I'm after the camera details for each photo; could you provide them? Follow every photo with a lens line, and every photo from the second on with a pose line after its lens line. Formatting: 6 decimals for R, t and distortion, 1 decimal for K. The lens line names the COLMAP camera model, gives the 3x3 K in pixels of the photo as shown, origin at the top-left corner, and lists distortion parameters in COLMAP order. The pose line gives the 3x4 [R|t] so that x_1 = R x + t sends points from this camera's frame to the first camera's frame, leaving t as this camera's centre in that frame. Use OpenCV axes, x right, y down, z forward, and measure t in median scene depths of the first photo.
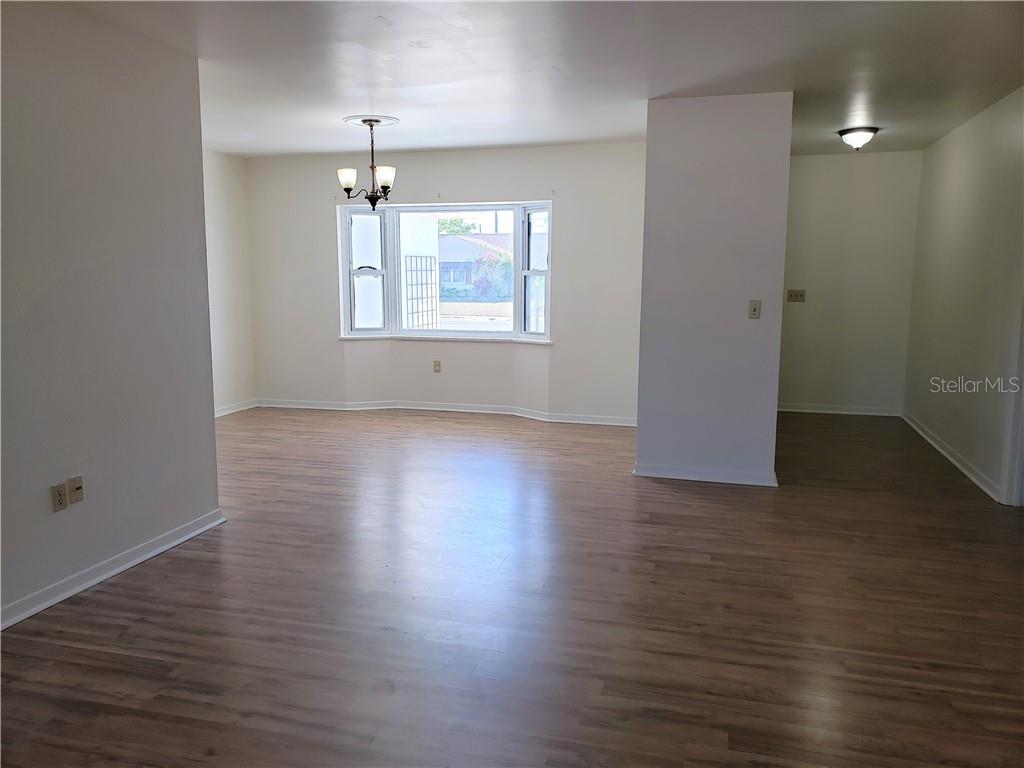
lens RADIAL K [[800.8, 0, 512.0], [0, 800.8, 384.0], [0, 0, 1]] dist [0.097214, -0.224555]
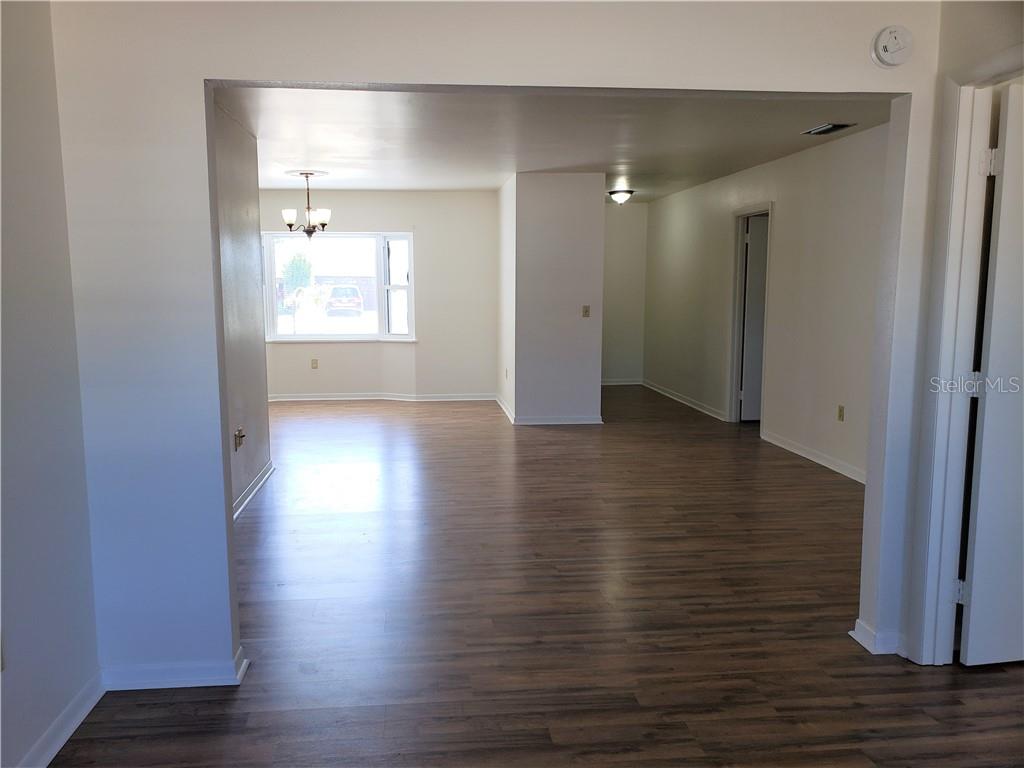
lens RADIAL K [[800.8, 0, 512.0], [0, 800.8, 384.0], [0, 0, 1]] dist [0.097214, -0.224555]
pose [[0.924465, -0.052785, 0.377595, -0.345516], [0.058310, 0.998293, -0.003206, 0.036894], [-0.376781, 0.024981, 0.925965, -0.306009]]
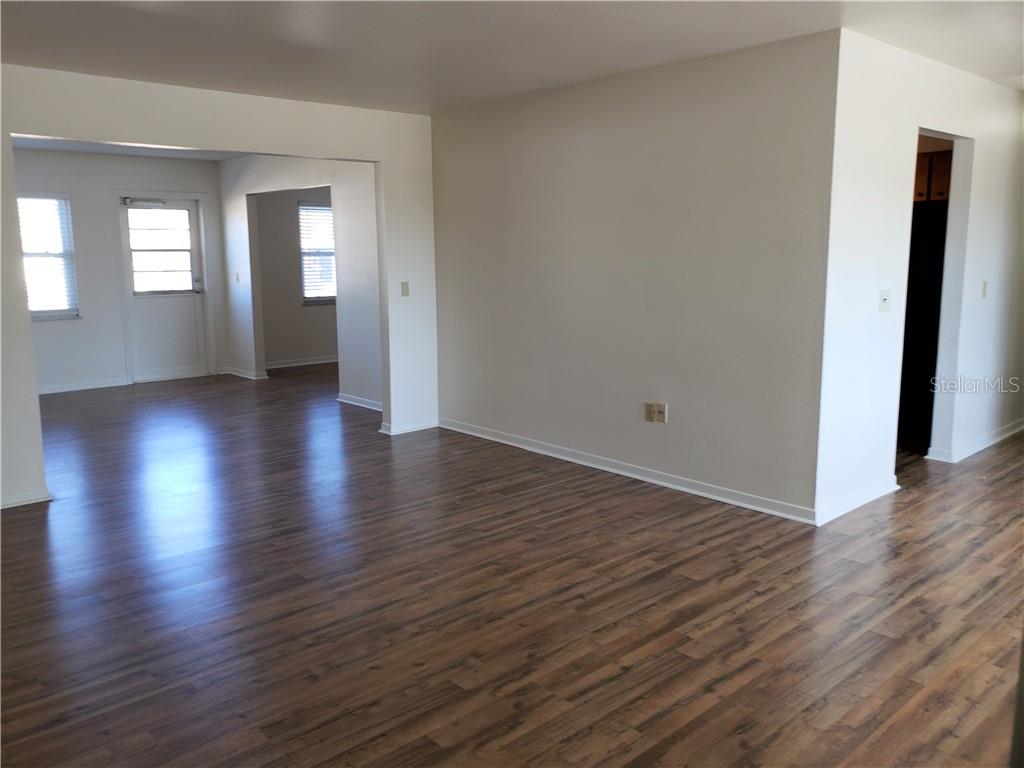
lens RADIAL K [[800.8, 0, 512.0], [0, 800.8, 384.0], [0, 0, 1]] dist [0.097214, -0.224555]
pose [[-0.530545, 0.137374, -0.836451, 0.431070], [-0.116200, 0.965678, 0.232301, -0.121799], [0.839655, 0.220442, -0.496372, 0.807943]]
